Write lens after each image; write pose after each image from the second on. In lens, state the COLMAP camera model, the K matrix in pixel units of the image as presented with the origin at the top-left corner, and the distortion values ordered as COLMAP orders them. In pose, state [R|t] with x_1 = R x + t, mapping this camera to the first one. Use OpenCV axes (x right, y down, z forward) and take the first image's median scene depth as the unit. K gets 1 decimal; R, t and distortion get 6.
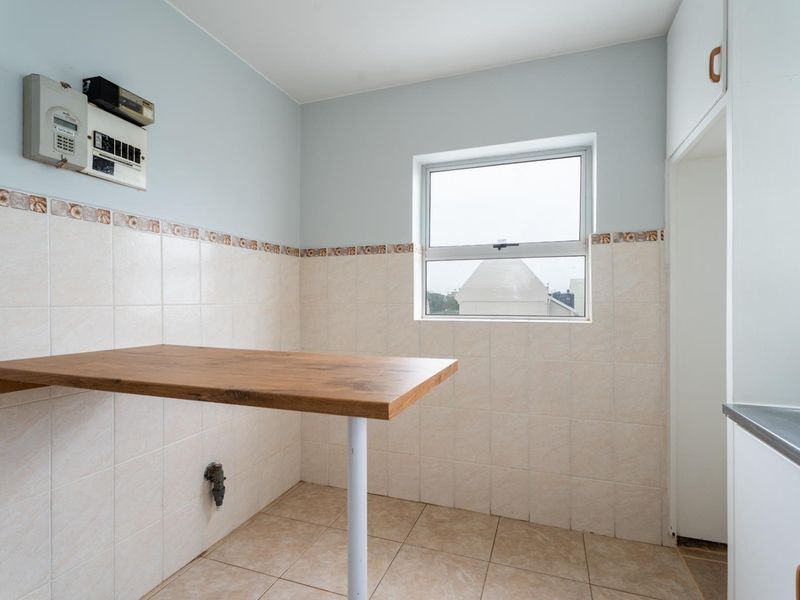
lens RADIAL K [[409.1, 0, 400.0], [0, 409.1, 300.0], [0, 0, 1]] dist [0.002553, 0.000687]
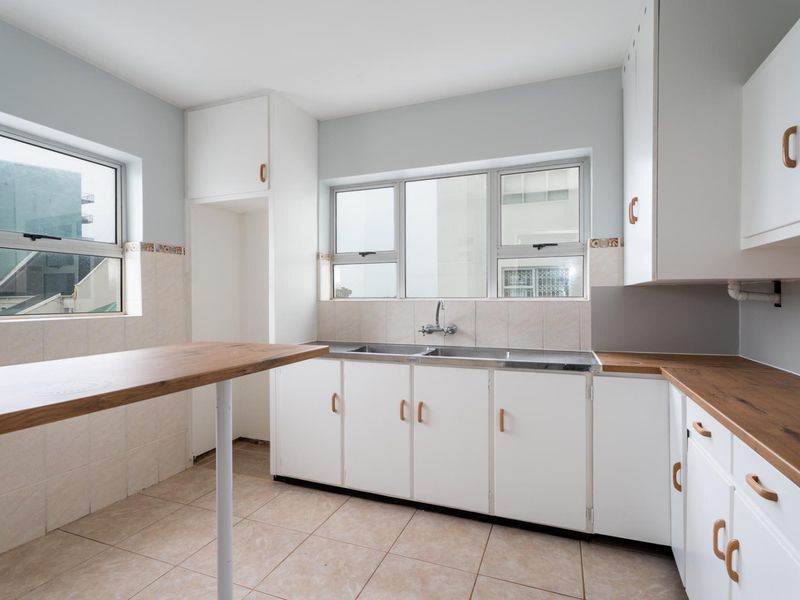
lens RADIAL K [[409.1, 0, 400.0], [0, 409.1, 300.0], [0, 0, 1]] dist [0.002553, 0.000687]
pose [[0.018272, 0.000688, 0.999833, -0.769846], [0.009847, 0.999951, -0.000868, 0.019704], [-0.999785, 0.009861, 0.018265, 0.229032]]
